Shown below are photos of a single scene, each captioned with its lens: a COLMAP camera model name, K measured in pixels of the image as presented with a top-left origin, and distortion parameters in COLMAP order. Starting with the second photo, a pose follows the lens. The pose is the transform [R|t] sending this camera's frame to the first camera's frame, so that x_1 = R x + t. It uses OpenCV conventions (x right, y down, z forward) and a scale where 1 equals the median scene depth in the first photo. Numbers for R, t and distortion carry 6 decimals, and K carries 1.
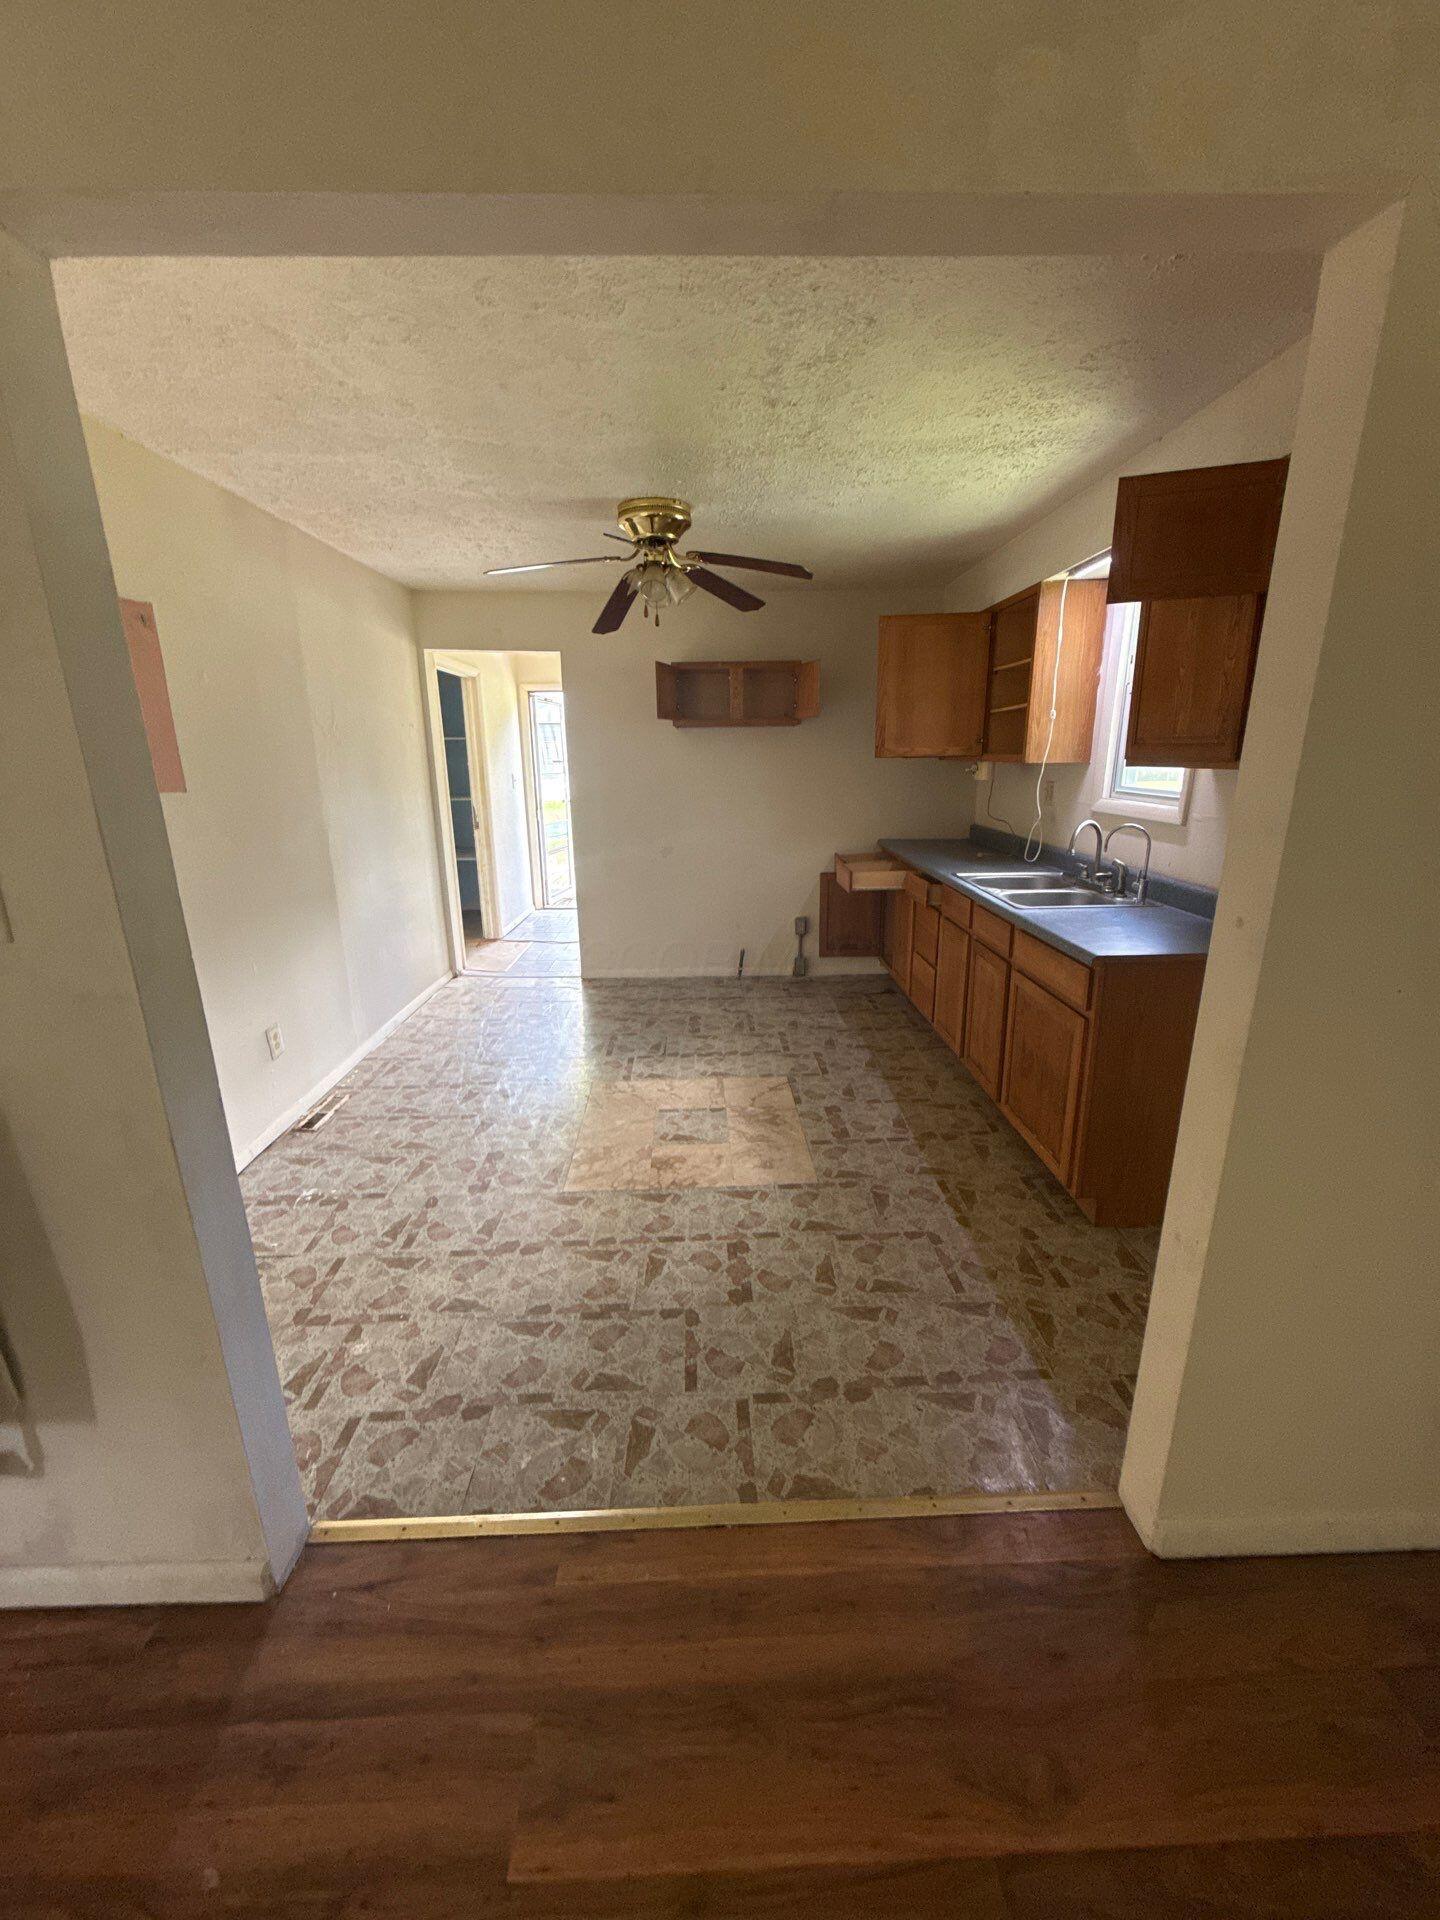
lens RADIAL K [[759.6, 0, 712.7], [0, 759.6, 936.3], [0, 0, 1]] dist [0.007388, -0.001126]
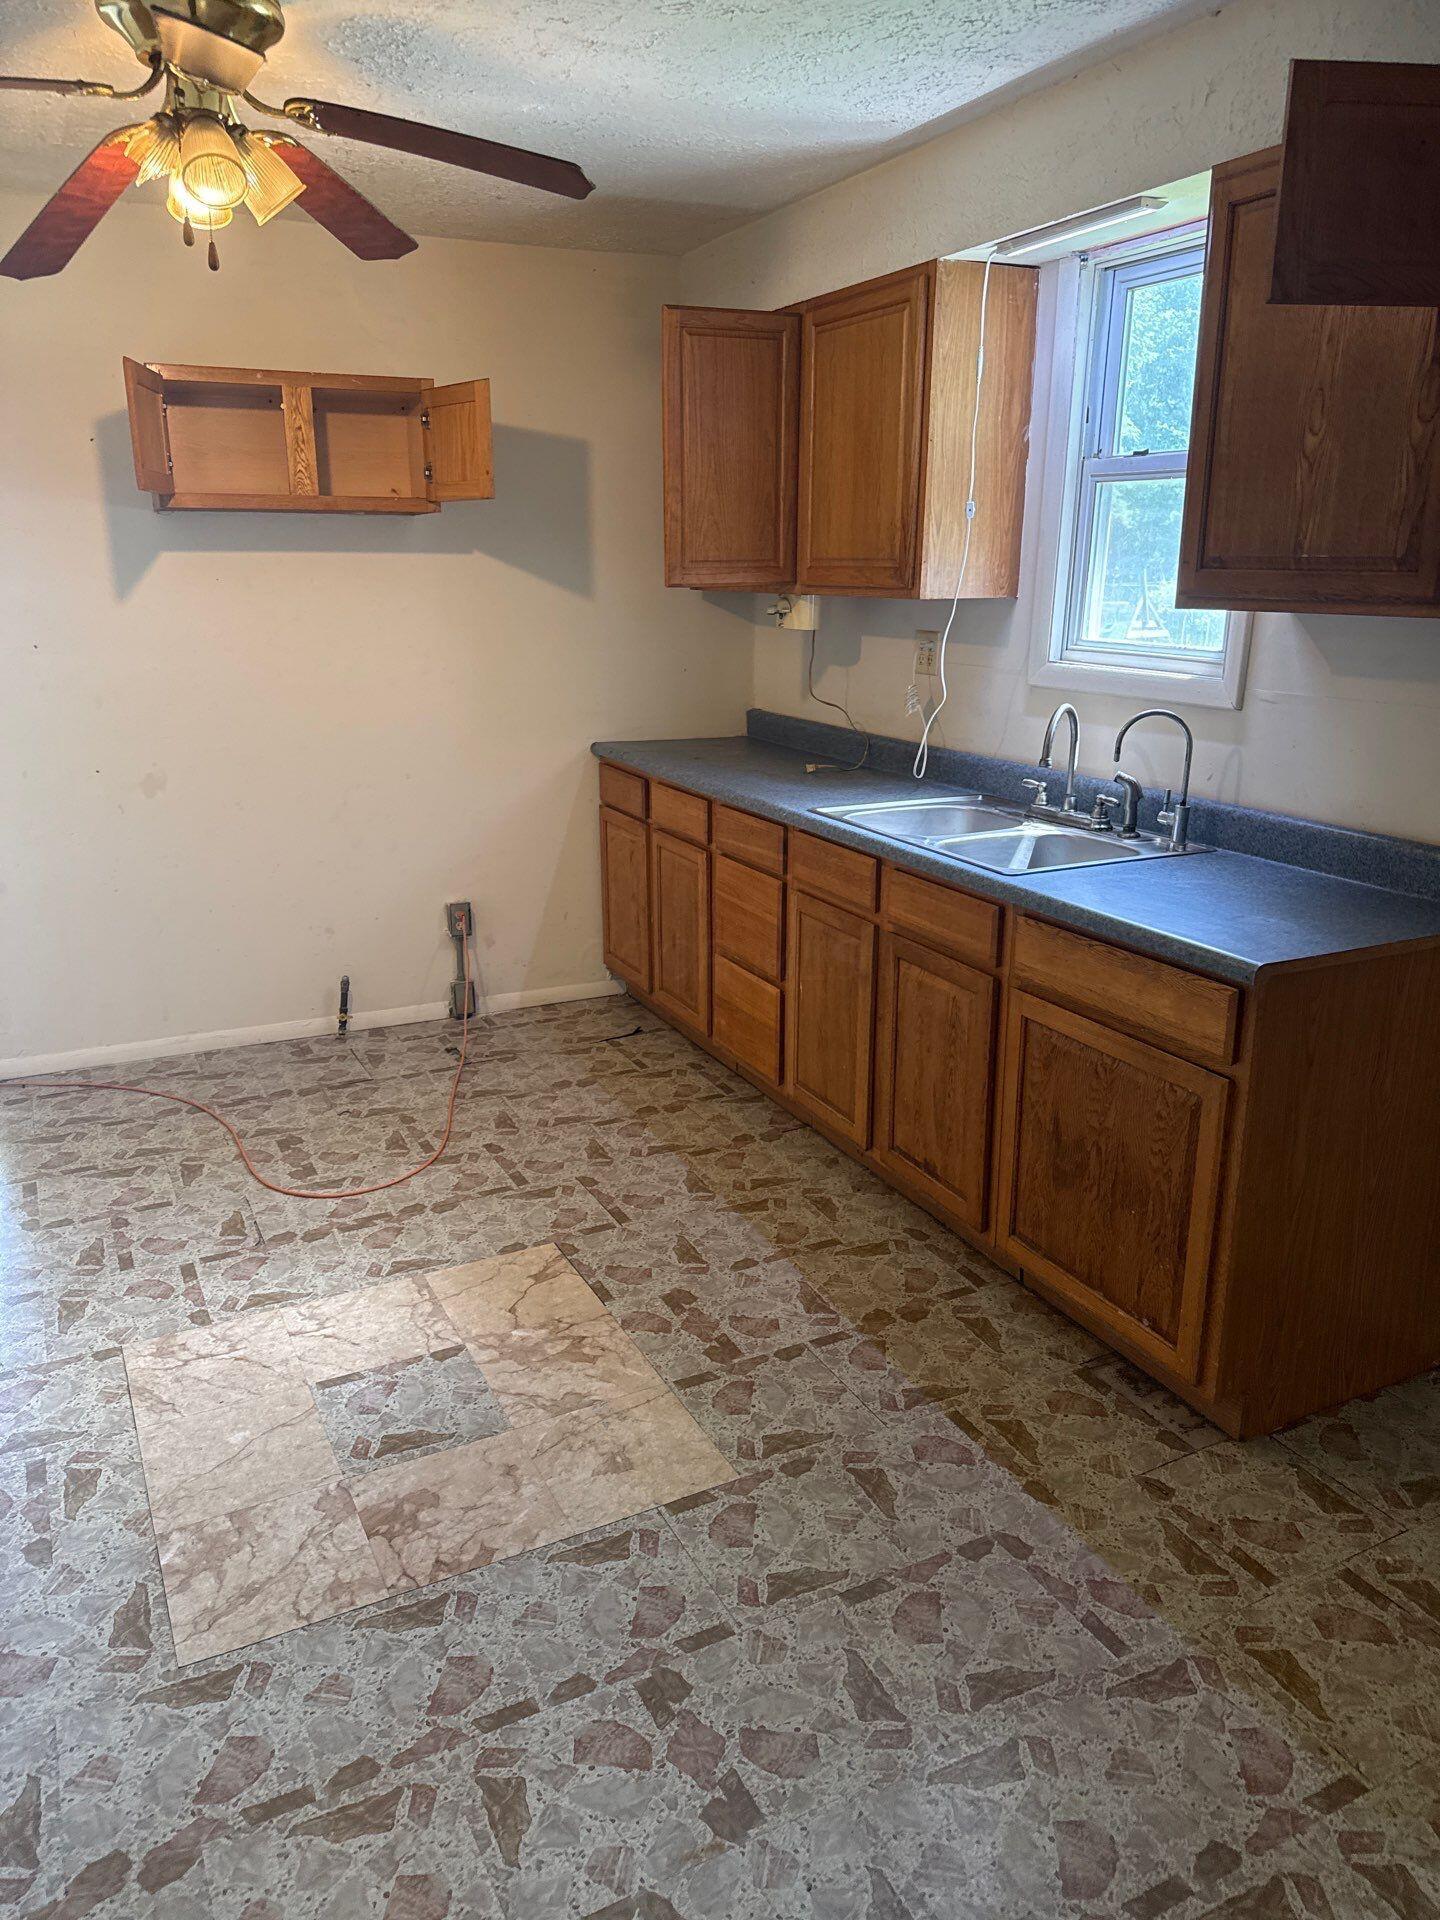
lens RADIAL K [[1354.5, 0, 711.5], [0, 1354.5, 938.8], [0, 0, 1]] dist [0.056156, -0.057124]
pose [[0.907465, -0.101245, 0.407746, -0.177212], [0.087441, 0.994790, 0.052405, -0.057507], [-0.410927, -0.011902, 0.911591, 0.196851]]
